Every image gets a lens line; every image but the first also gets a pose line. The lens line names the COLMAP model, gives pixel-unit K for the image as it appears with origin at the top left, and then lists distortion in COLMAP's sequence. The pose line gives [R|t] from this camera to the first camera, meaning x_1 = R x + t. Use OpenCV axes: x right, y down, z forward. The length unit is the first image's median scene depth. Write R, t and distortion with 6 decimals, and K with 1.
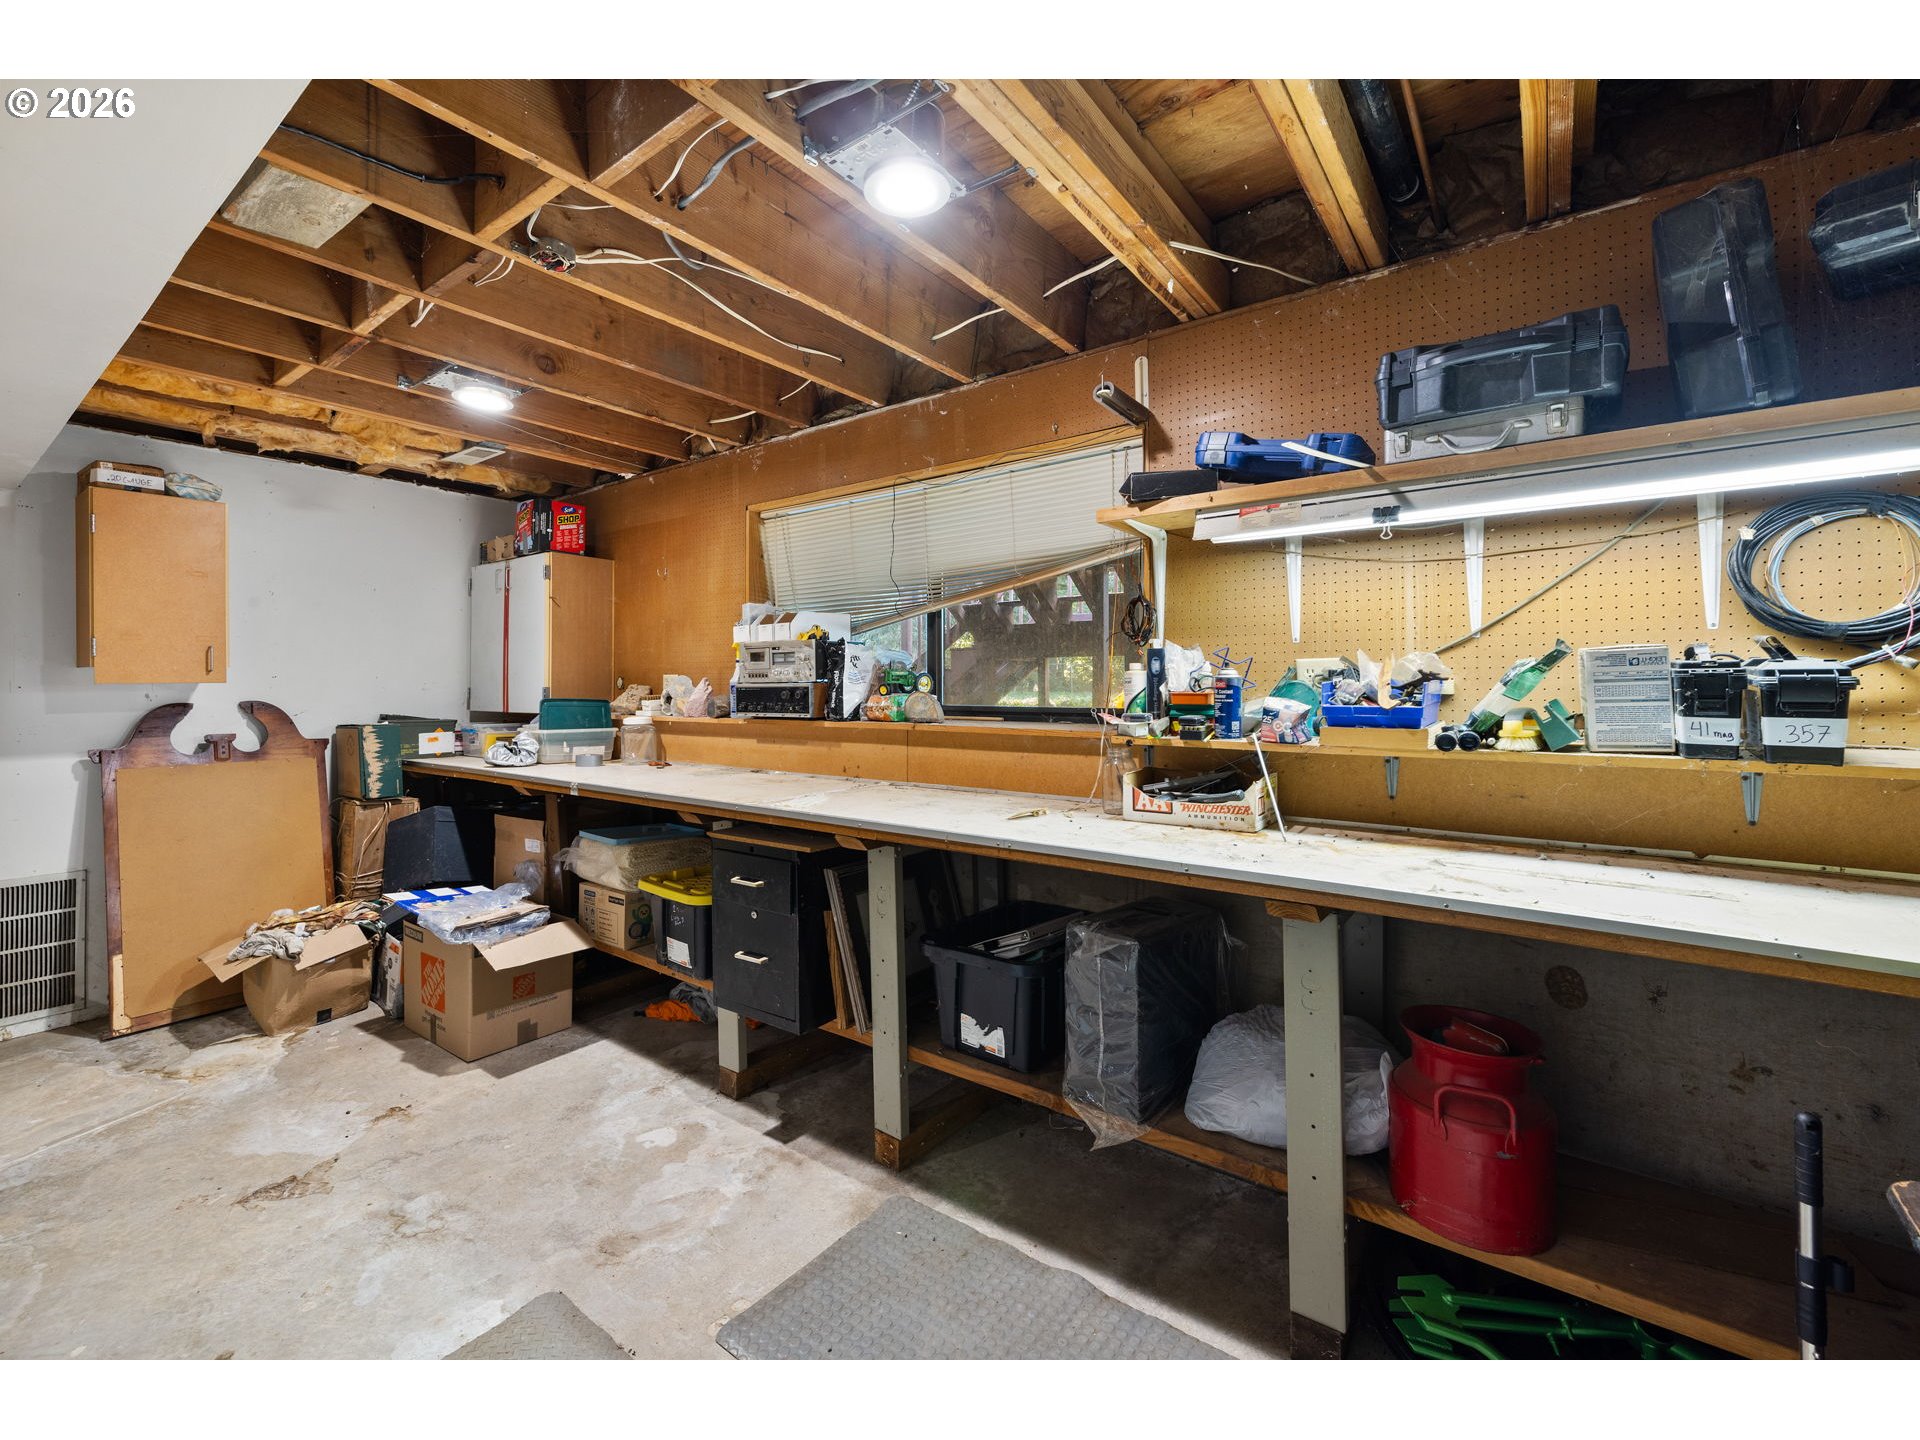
lens RADIAL K [[800.8, 0, 963.4], [0, 800.8, 706.5], [0, 0, 1]] dist [-0.009009, -0.000482]
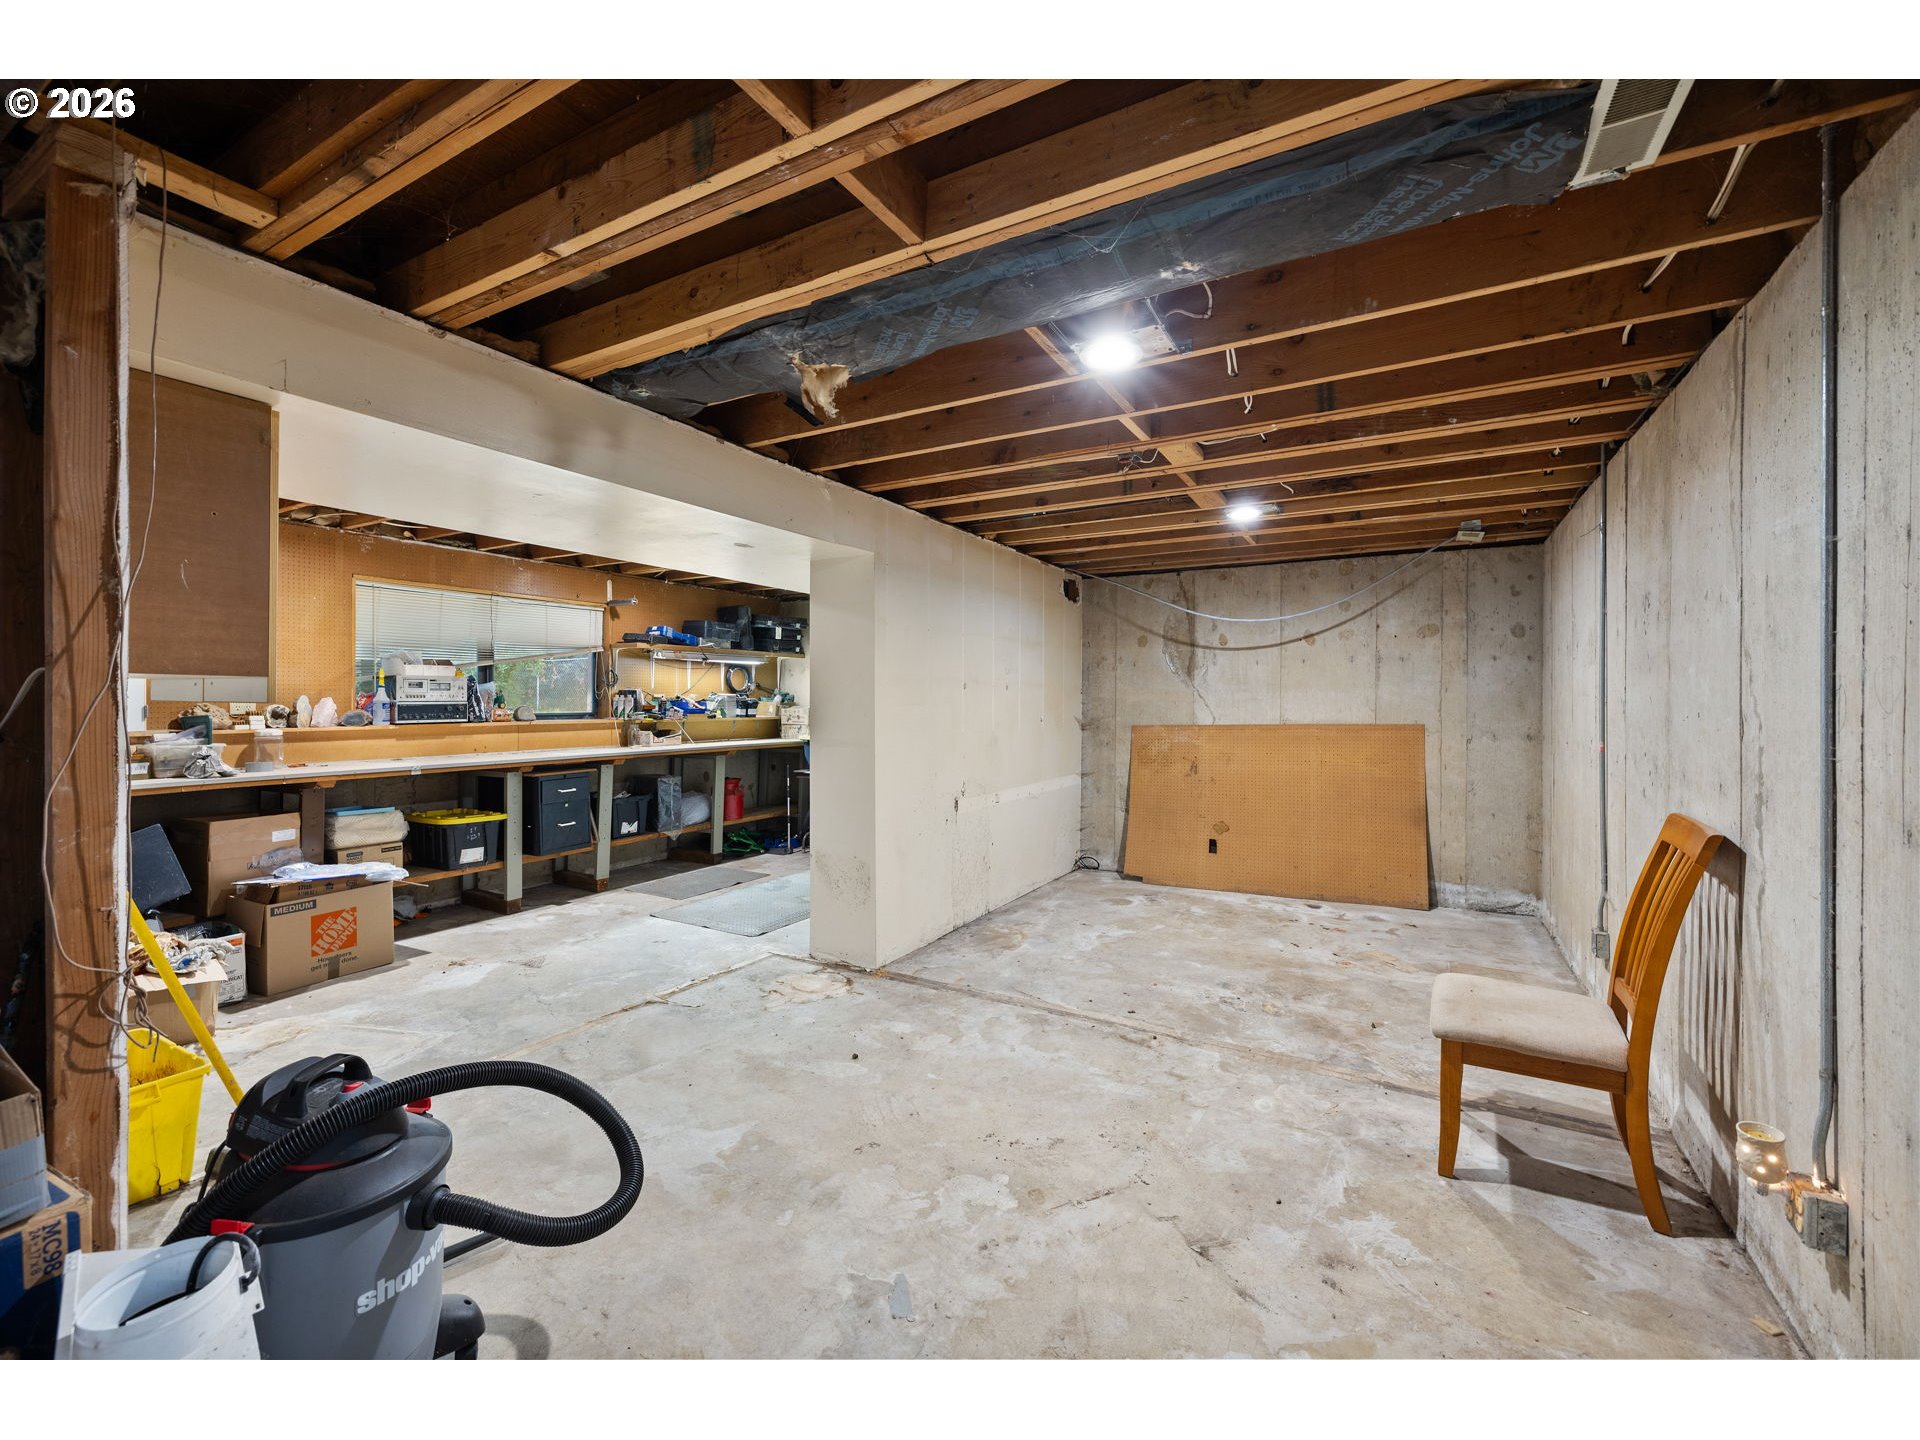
lens RADIAL K [[800.8, 0, 963.4], [0, 800.8, 706.5], [0, 0, 1]] dist [-0.009009, -0.000482]
pose [[-0.127974, -0.012403, 0.991700, -2.603088], [0.017781, 0.999732, 0.014799, -0.032209], [-0.991618, 0.019528, -0.127719, 0.162708]]
